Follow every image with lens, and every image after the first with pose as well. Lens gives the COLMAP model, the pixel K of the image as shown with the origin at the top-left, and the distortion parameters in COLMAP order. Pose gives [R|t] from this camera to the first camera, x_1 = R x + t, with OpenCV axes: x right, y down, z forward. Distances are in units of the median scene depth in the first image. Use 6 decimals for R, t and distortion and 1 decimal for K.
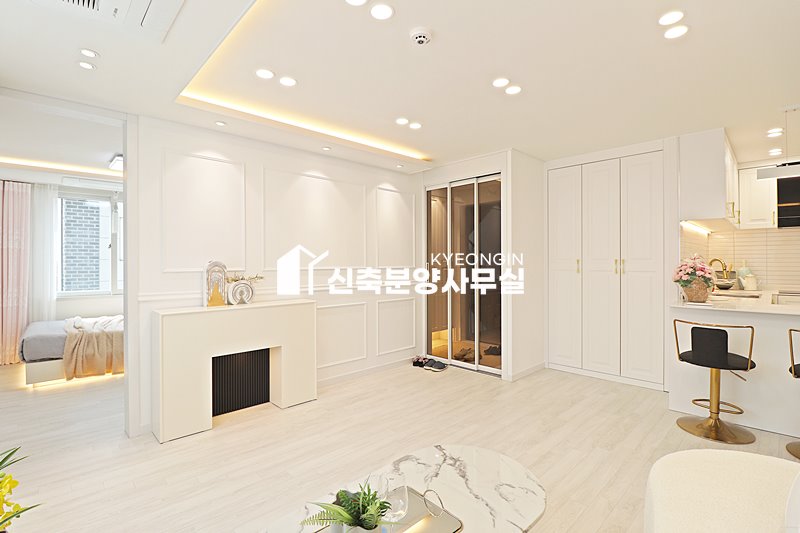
lens RADIAL K [[371.5, 0, 401.2], [0, 371.5, 263.4], [0, 0, 1]] dist [-0.006496, -0.009204]
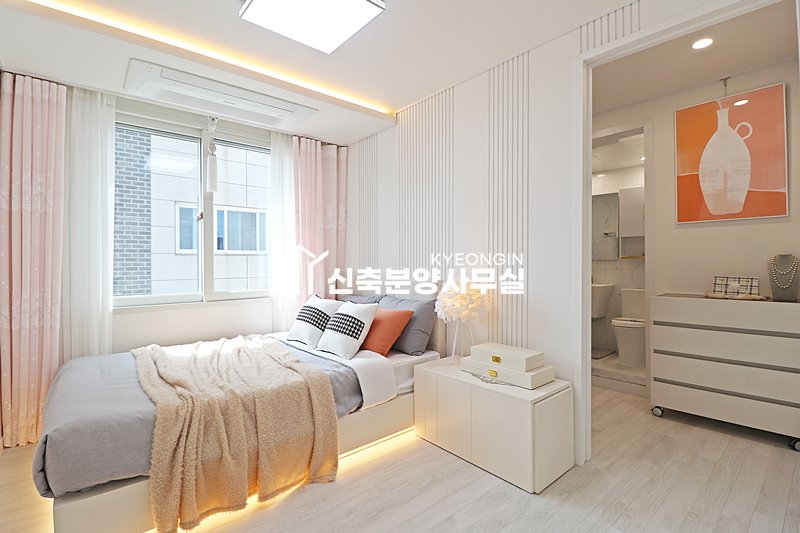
lens RADIAL K [[371.5, 0, 400.3], [0, 371.5, 261.4], [0, 0, 1]] dist [-0.006496, -0.009204]
pose [[0.998223, -0.010075, -0.058738, -0.534095], [0.009890, 0.999945, -0.003440, 0.034249], [0.058770, 0.002853, 0.998267, 0.531564]]
